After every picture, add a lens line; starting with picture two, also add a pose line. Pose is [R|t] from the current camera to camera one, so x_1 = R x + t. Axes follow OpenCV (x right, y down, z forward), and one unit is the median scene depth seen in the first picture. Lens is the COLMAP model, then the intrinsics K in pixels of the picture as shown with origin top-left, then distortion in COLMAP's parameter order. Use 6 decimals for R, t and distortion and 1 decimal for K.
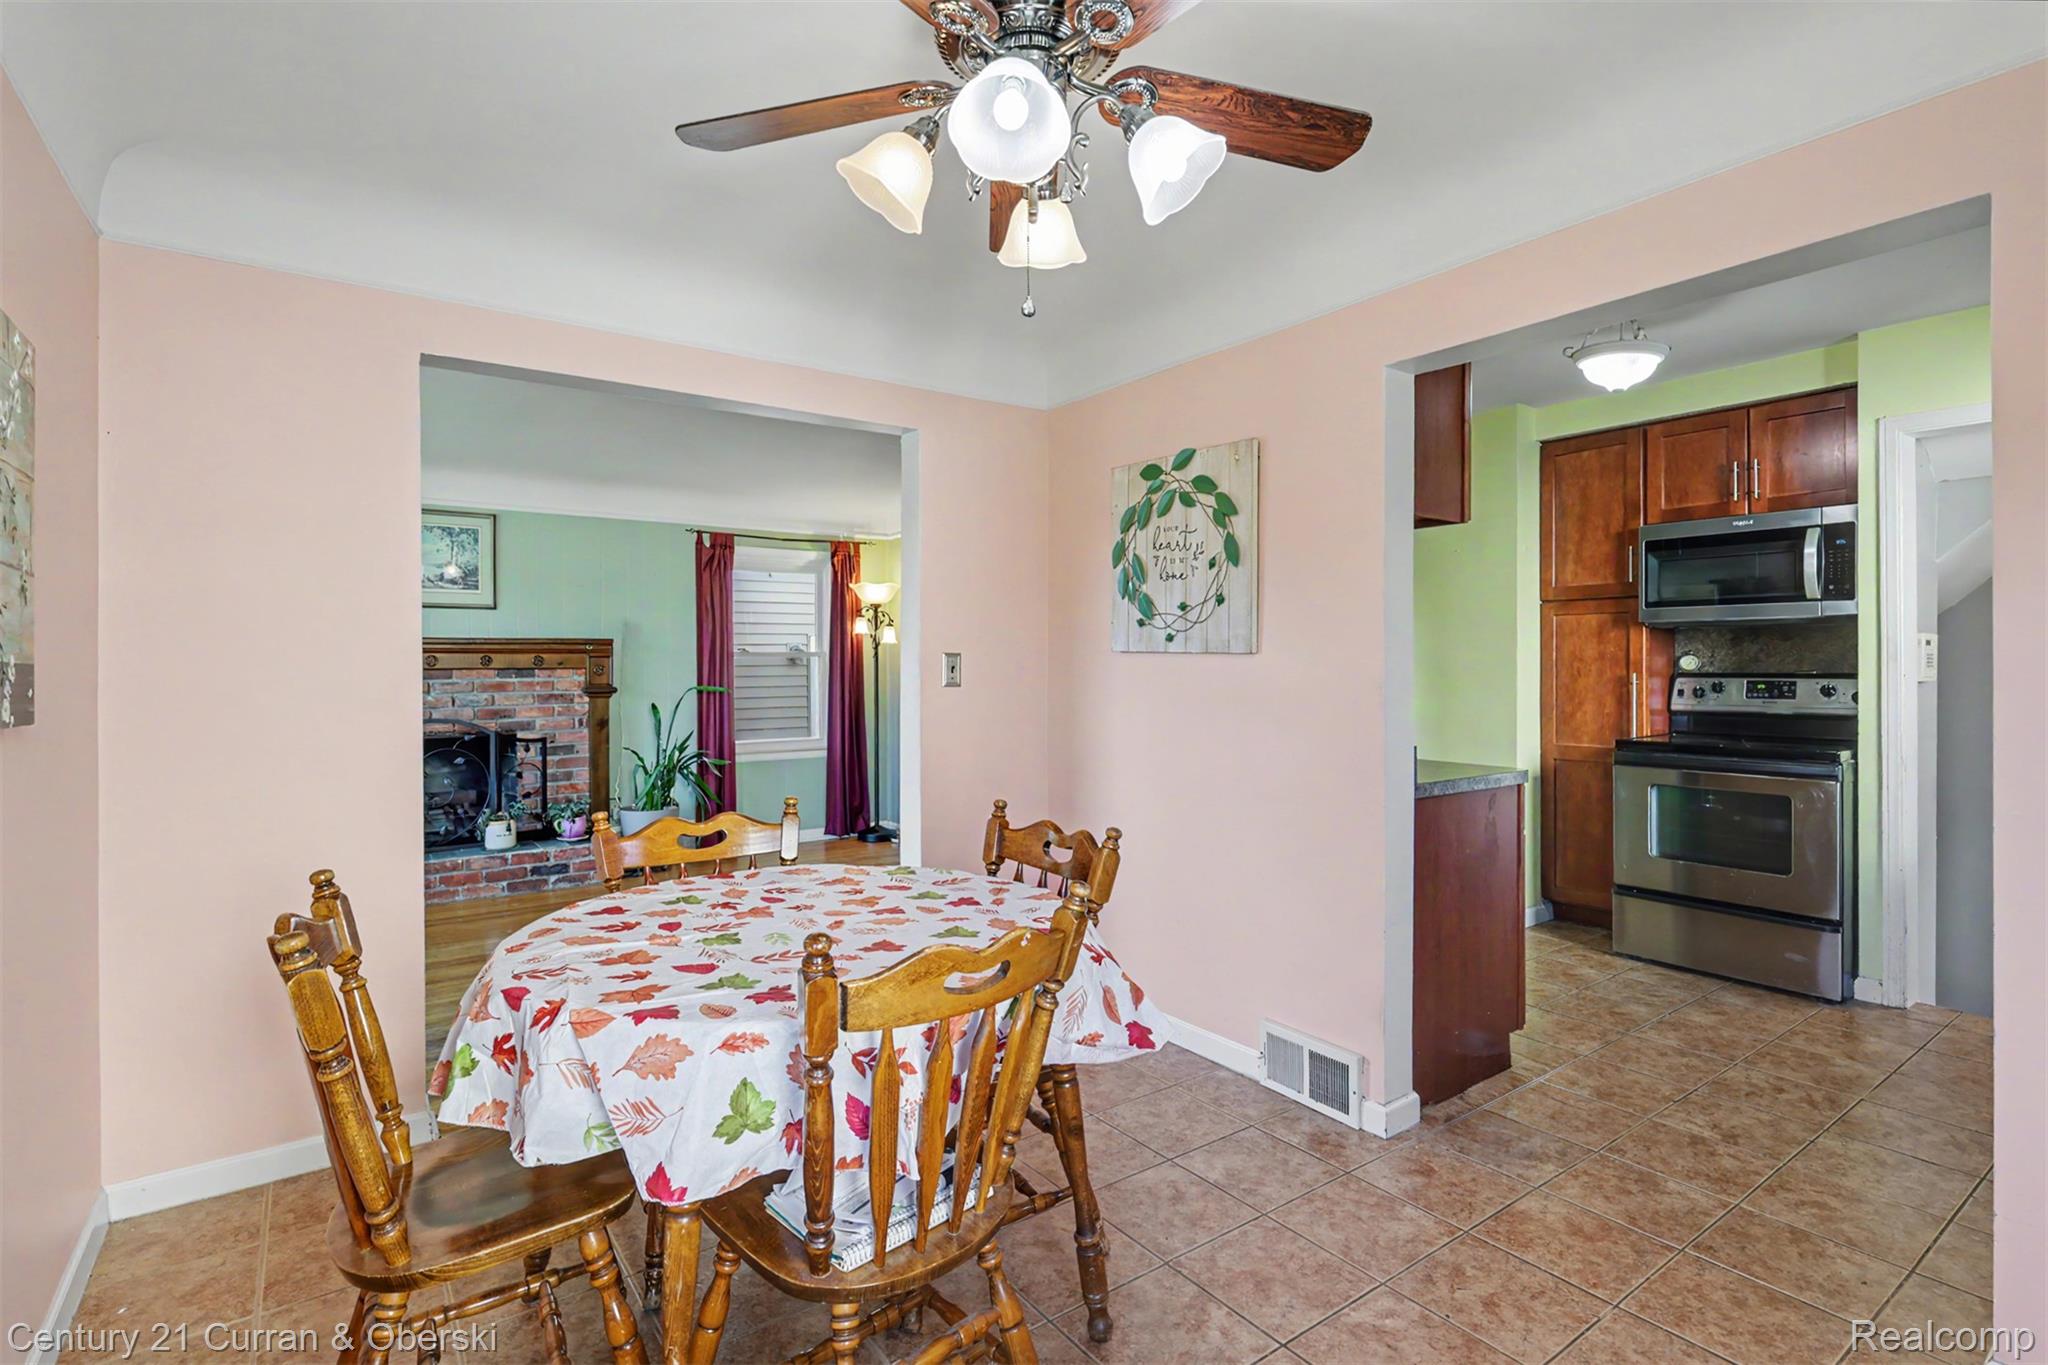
lens RADIAL K [[986.9, 0, 1019.5], [0, 986.9, 663.0], [0, 0, 1]] dist [0.001677, -0.001080]
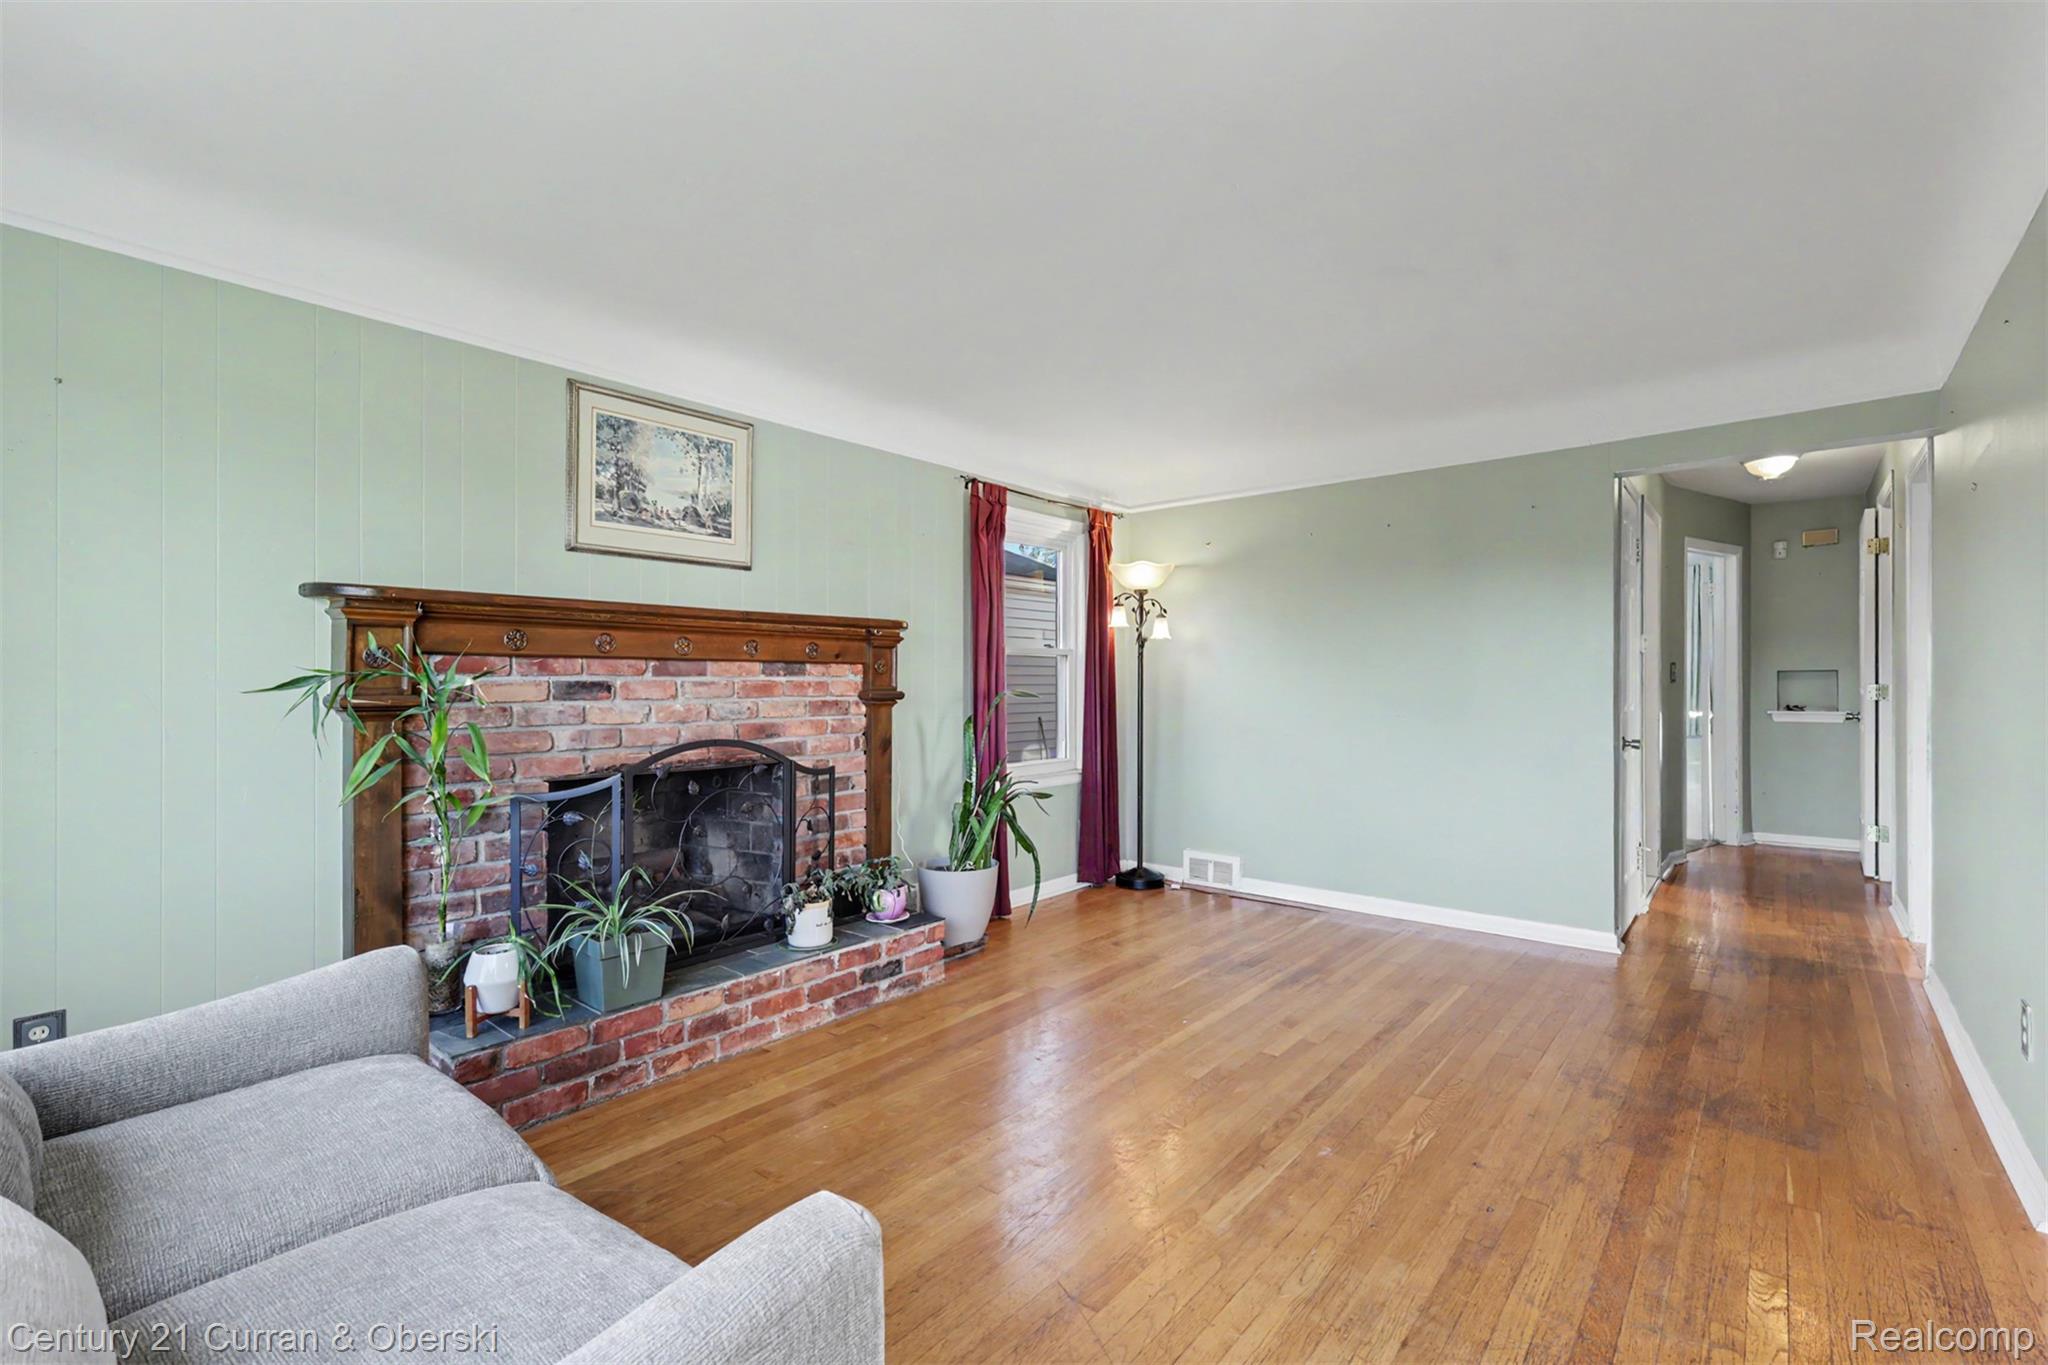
lens RADIAL K [[914.3, 0, 1023.0], [0, 914.3, 672.4], [0, 0, 1]] dist [0.002096, -0.000104]
pose [[0.967556, 0.007599, 0.252543, -0.795133], [-0.004769, 0.999919, -0.011816, 0.029756], [-0.252612, 0.010228, 0.967514, 0.583058]]
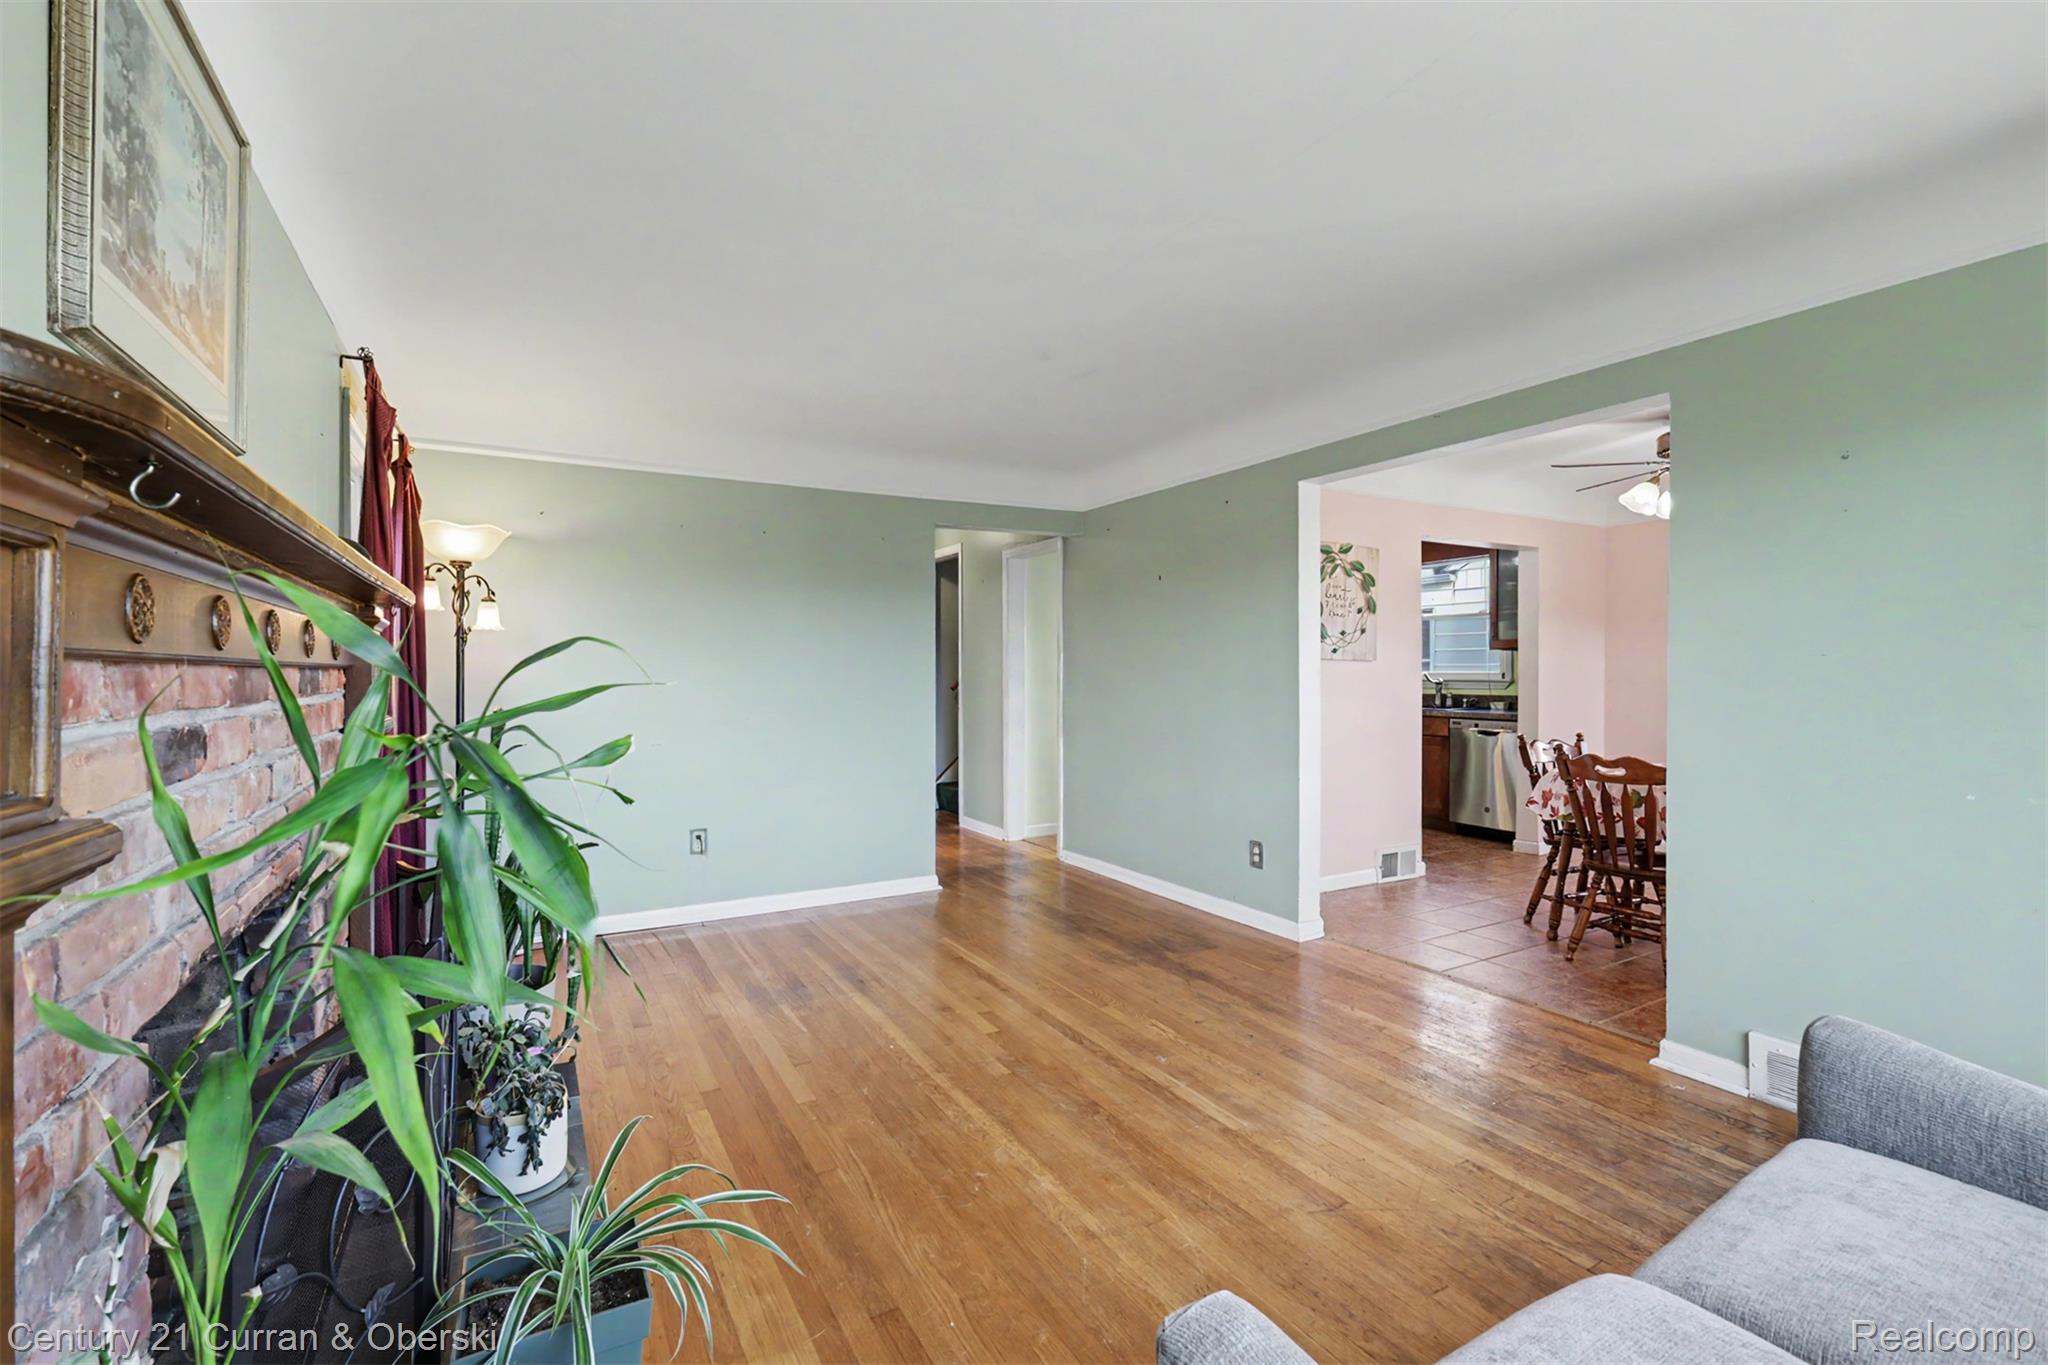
lens RADIAL K [[914.3, 0, 1034.1], [0, 914.3, 674.5], [0, 0, 1]] dist [0.002096, -0.000104]
pose [[0.076532, 0.000761, 0.997067, -1.227327], [0.002668, 0.999996, -0.000968, 0.013879], [-0.997064, 0.002734, 0.076529, 1.171350]]
